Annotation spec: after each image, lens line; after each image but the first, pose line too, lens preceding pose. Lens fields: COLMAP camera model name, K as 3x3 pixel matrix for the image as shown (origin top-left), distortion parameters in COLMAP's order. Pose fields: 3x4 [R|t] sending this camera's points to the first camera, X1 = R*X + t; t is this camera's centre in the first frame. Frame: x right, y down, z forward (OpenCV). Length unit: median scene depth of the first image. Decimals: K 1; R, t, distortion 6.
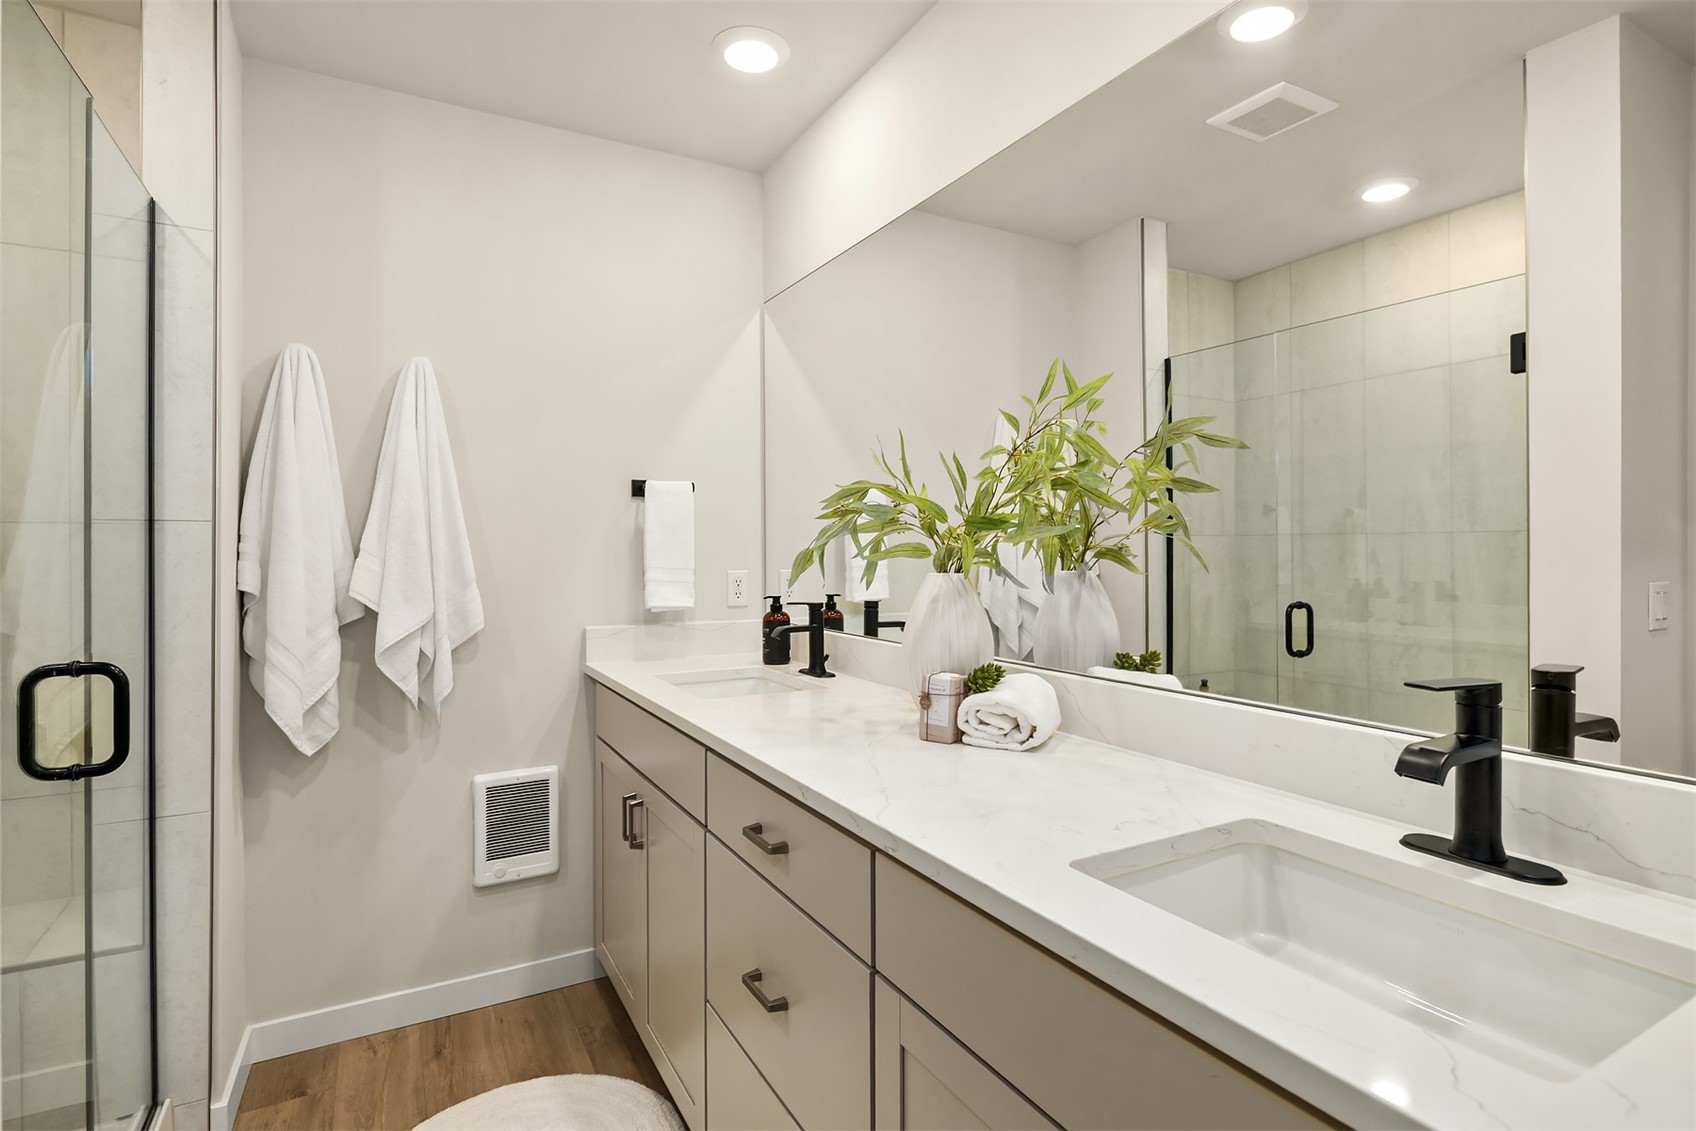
lens RADIAL K [[830.4, 0, 843.8], [0, 830.4, 545.8], [0, 0, 1]] dist [0.018449, -0.013231]
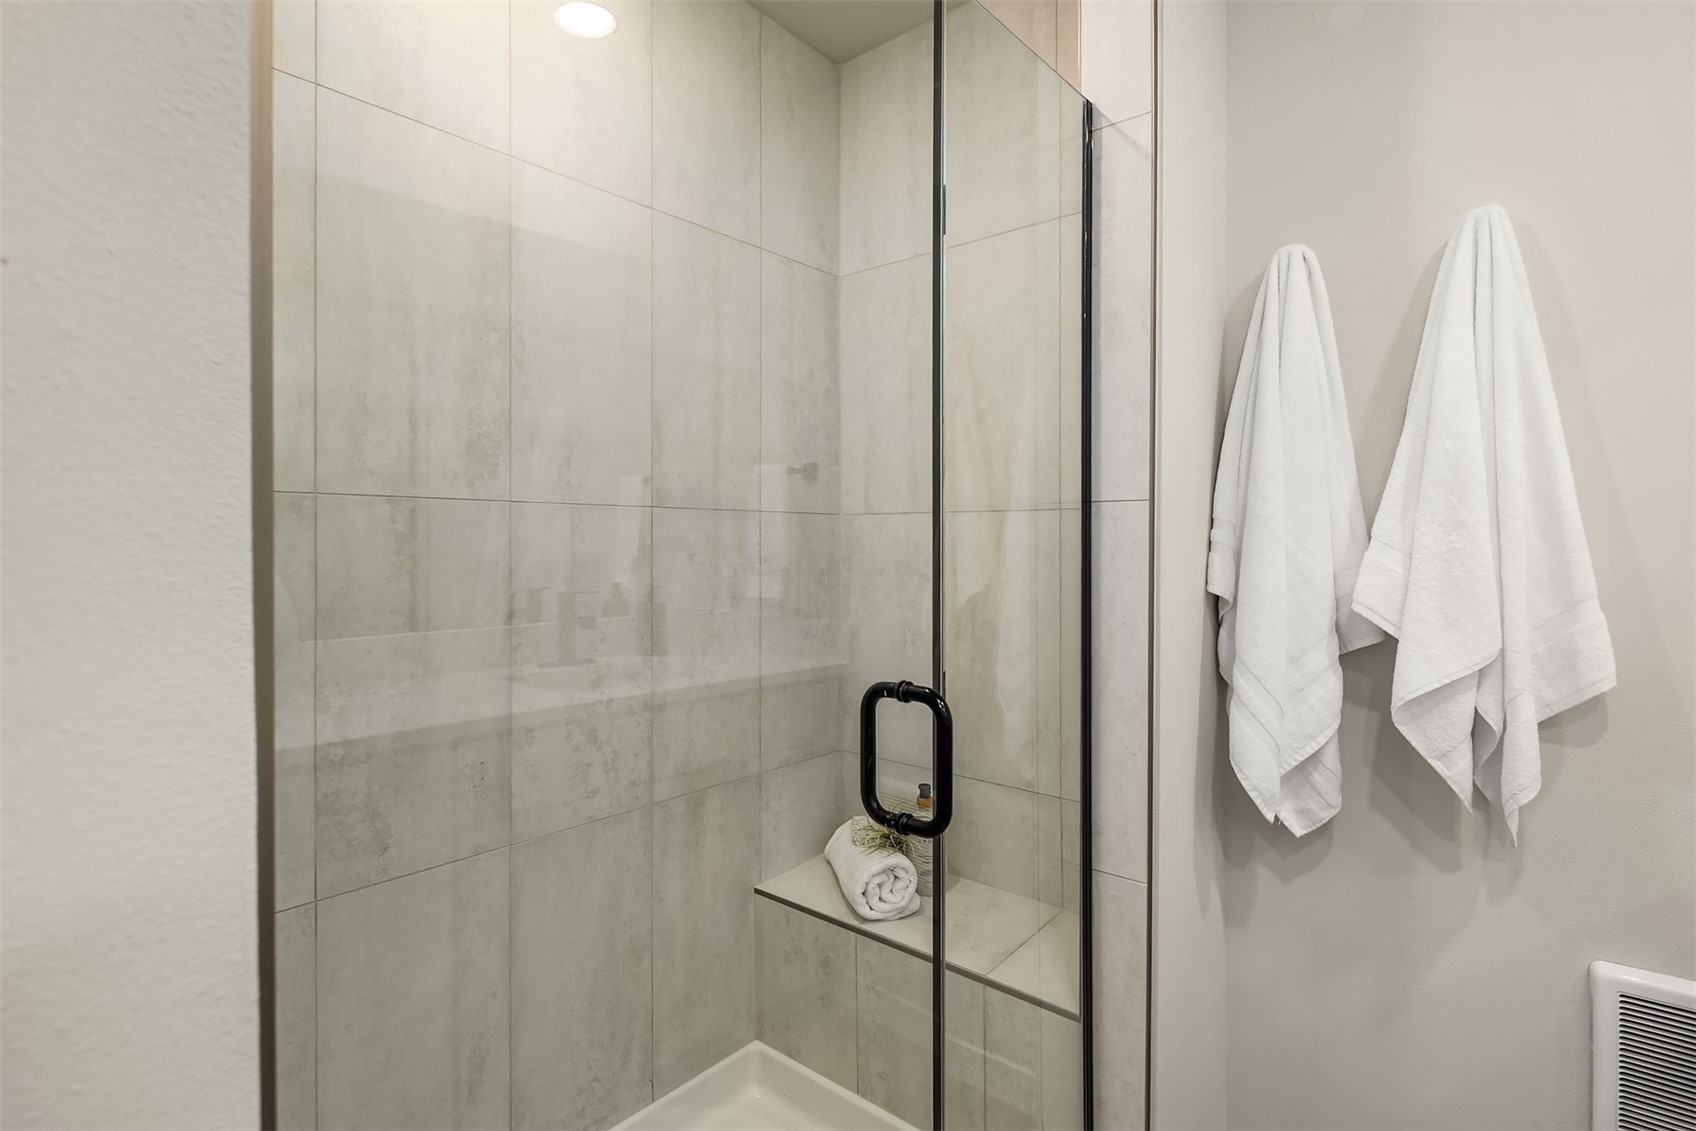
lens RADIAL K [[830.4, 0, 843.8], [0, 830.4, 545.8], [0, 0, 1]] dist [0.018449, -0.013231]
pose [[0.352085, 0.008876, -0.935926, -0.125462], [0.005966, 0.999913, 0.011727, 0.000973], [0.935949, -0.009712, 0.352002, 0.399459]]
